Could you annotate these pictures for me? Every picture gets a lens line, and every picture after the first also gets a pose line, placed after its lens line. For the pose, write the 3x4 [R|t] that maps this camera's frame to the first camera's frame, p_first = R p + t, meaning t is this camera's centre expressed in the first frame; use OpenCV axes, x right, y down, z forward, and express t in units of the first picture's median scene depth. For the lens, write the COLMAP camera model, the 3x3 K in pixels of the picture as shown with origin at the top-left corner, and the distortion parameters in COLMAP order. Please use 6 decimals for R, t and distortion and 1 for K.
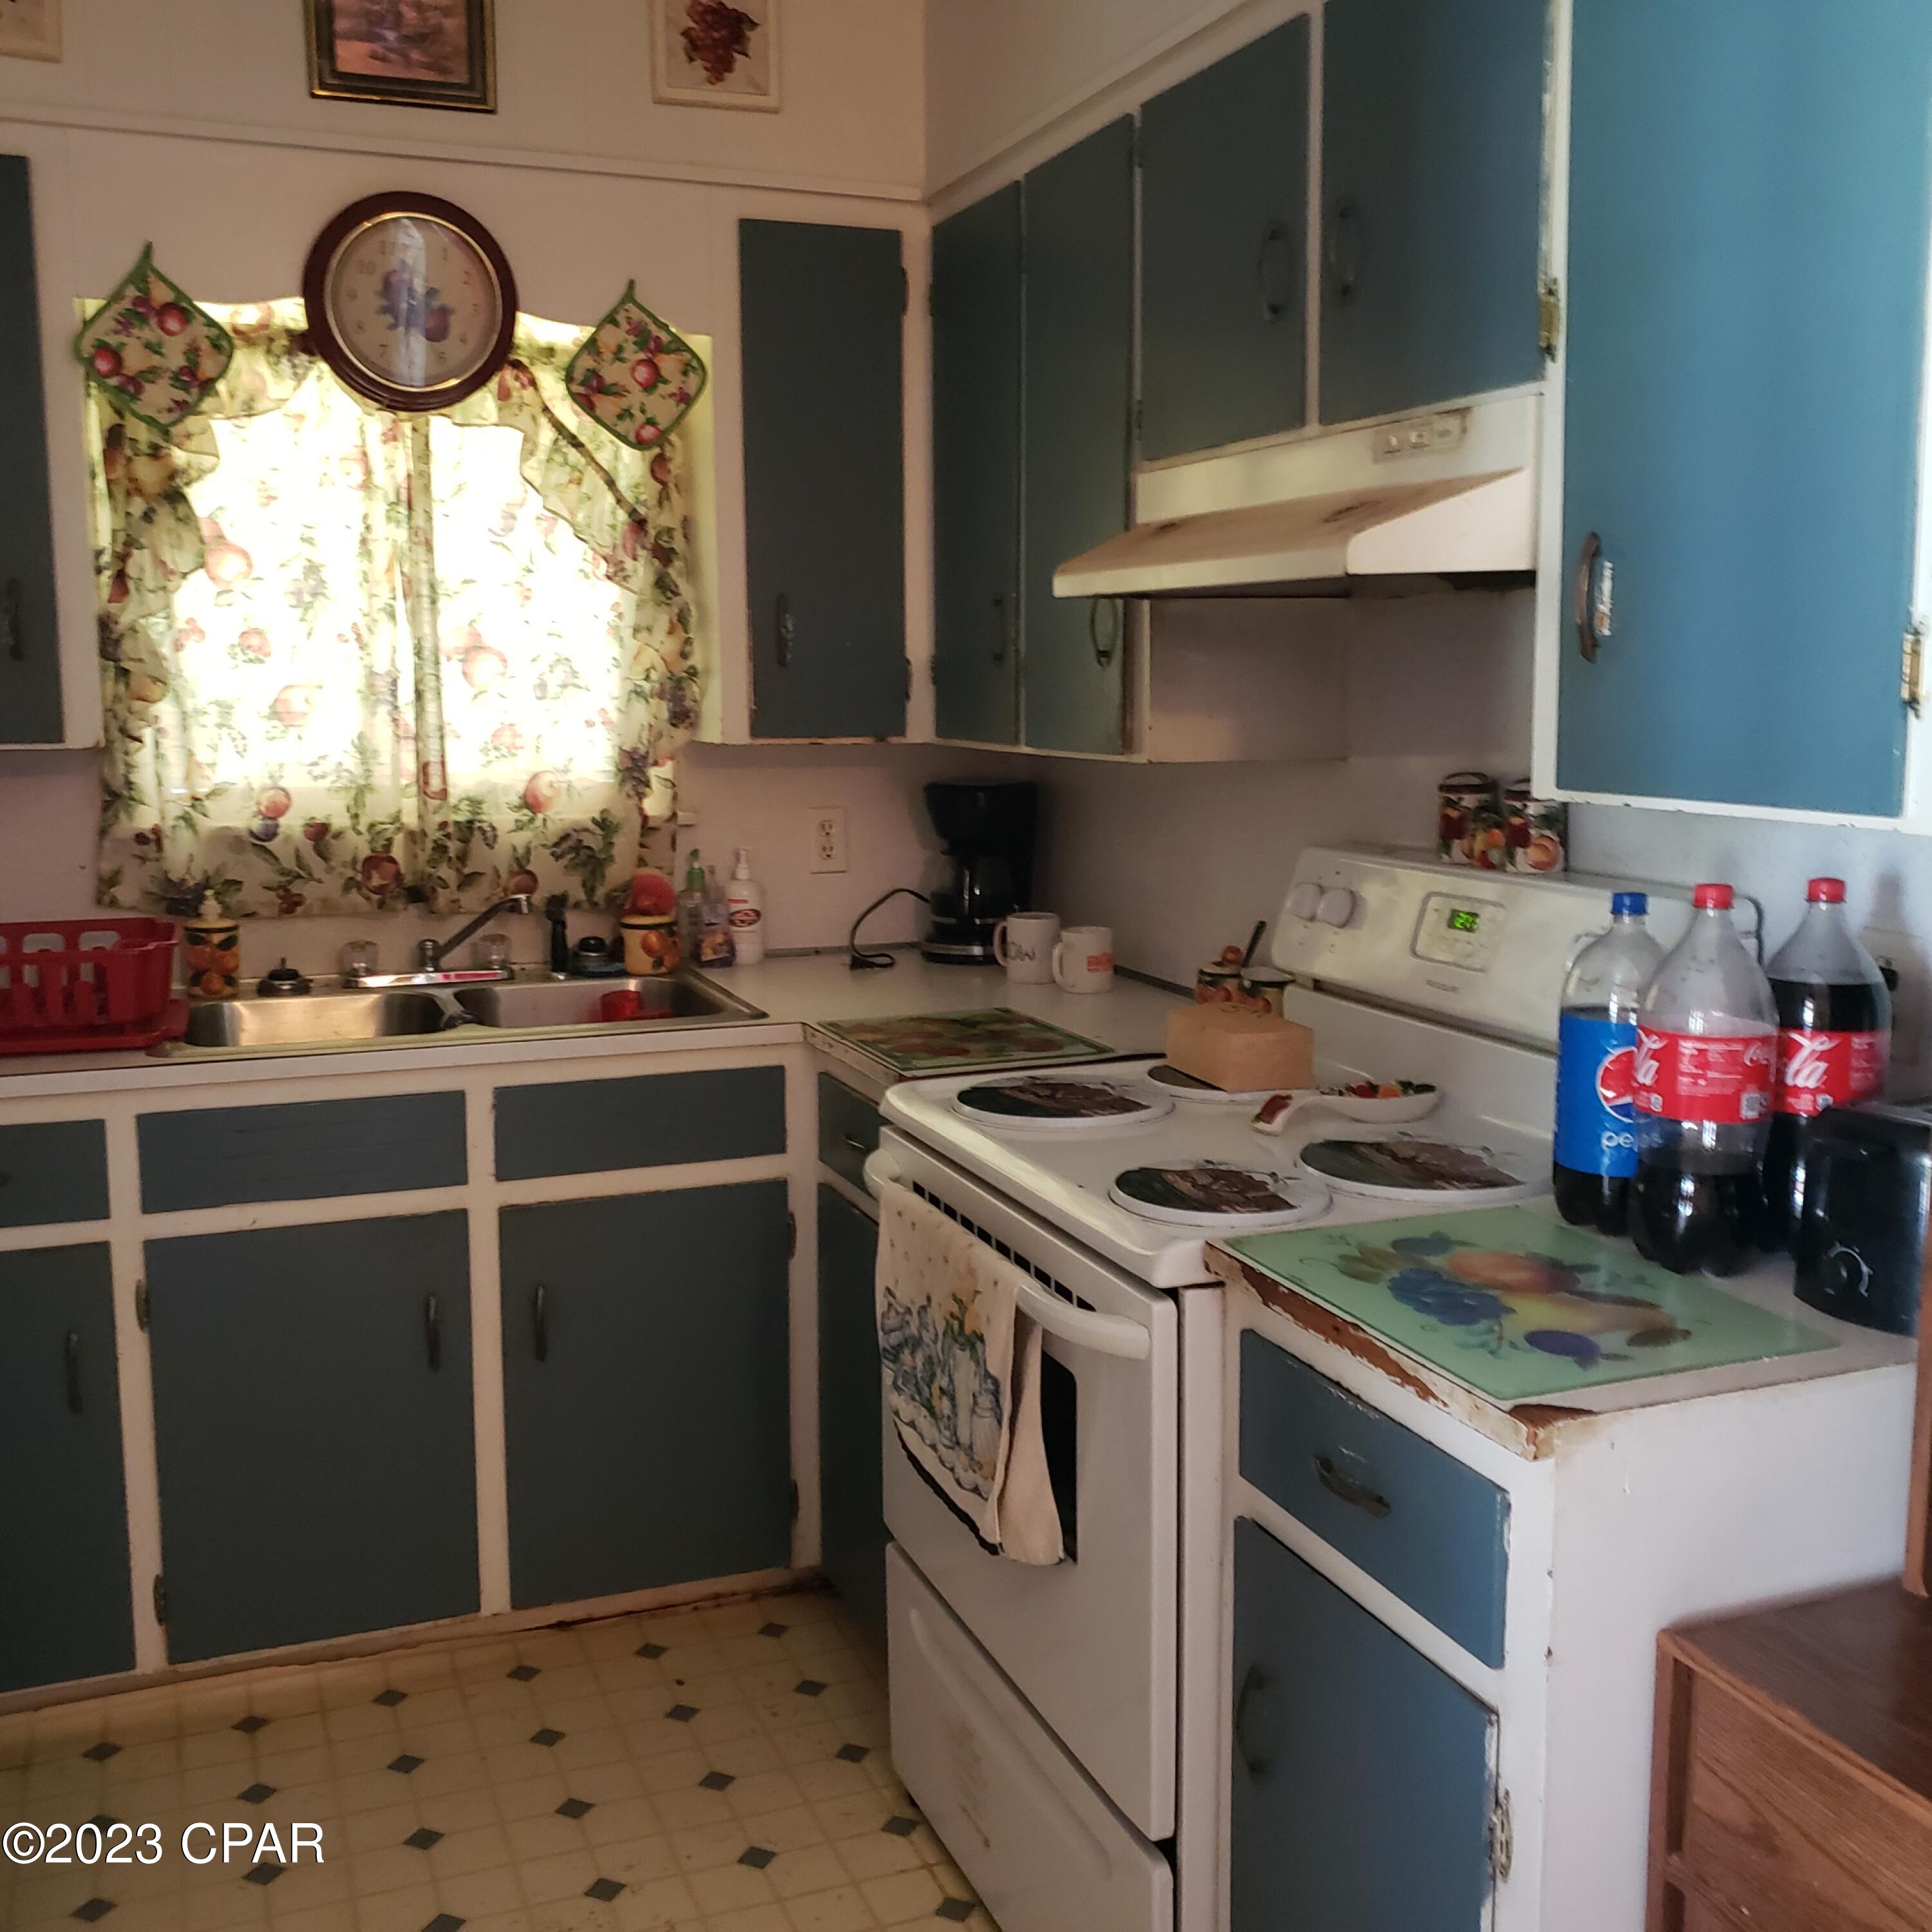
lens RADIAL K [[2032.1, 0, 967.1], [0, 2032.1, 968.3], [0, 0, 1]] dist [0.010276, -0.099823]
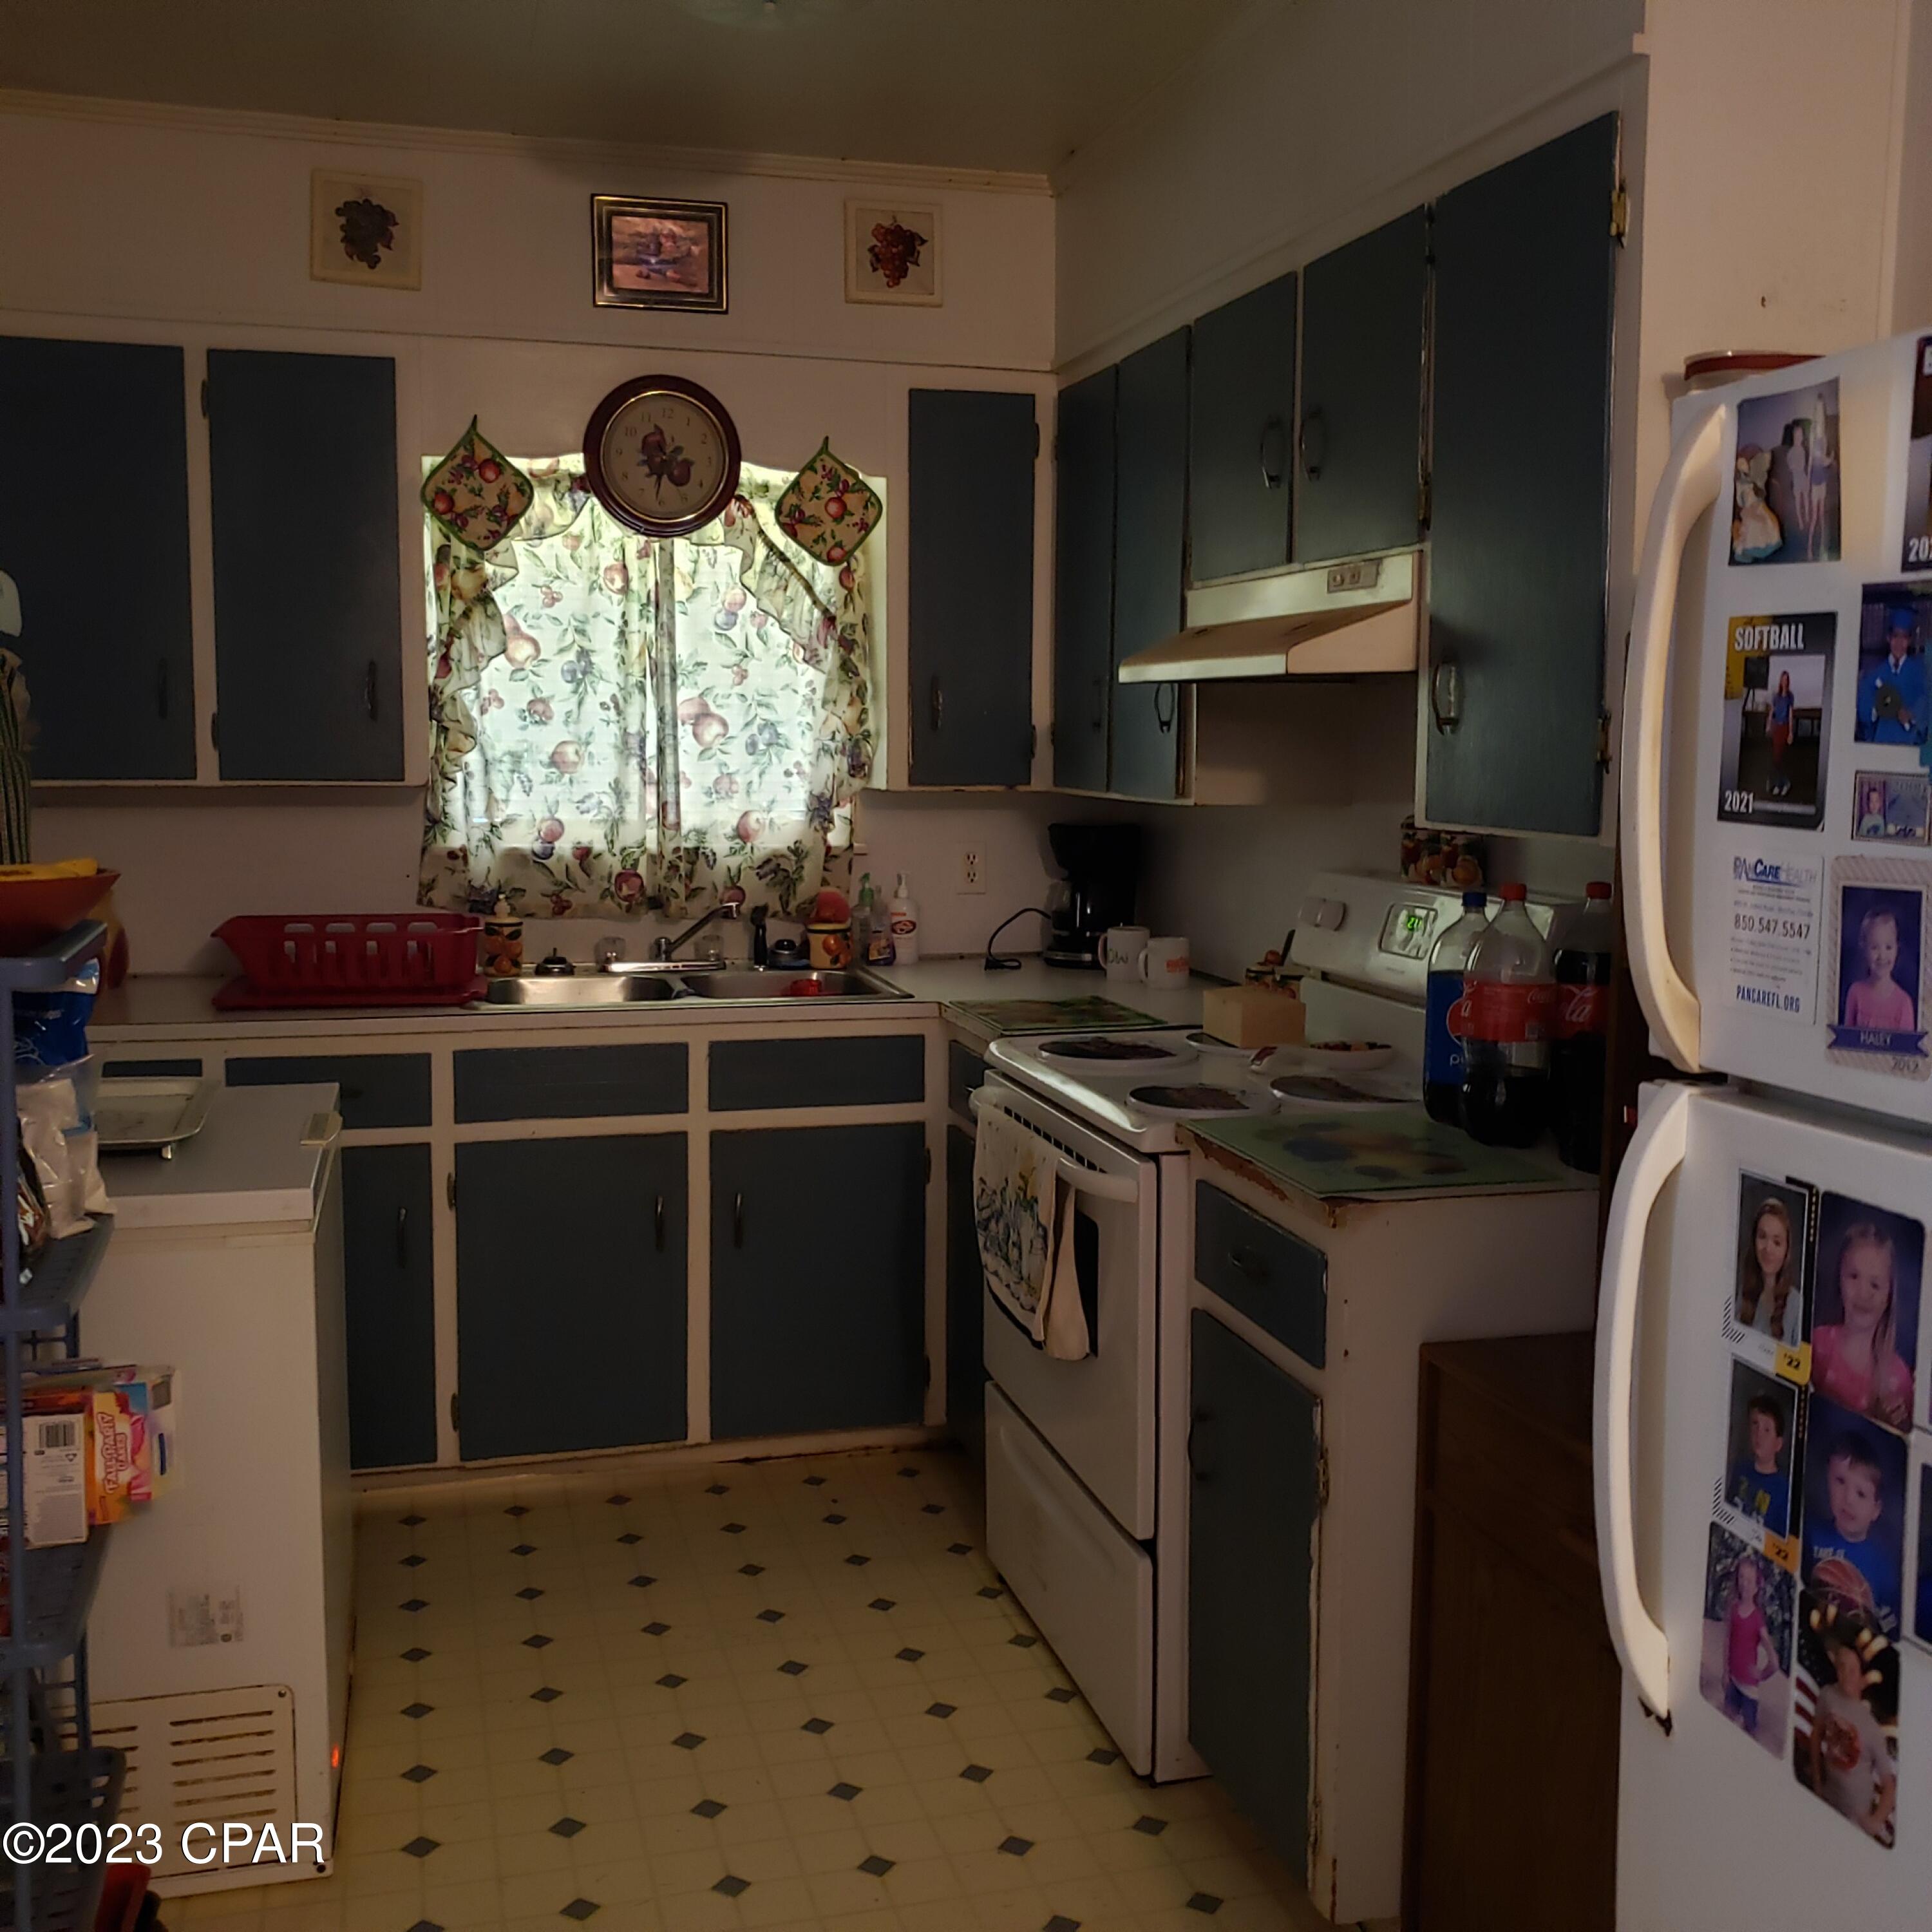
lens RADIAL K [[2069.3, 0, 967.0], [0, 2069.3, 1011.7], [0, 0, 1]] dist [0.016894, -0.024578]
pose [[0.994104, 0.024166, -0.105705, 0.075147], [-0.025412, 0.999622, -0.010456, 0.044826], [0.105412, 0.013081, 0.994343, -0.317215]]
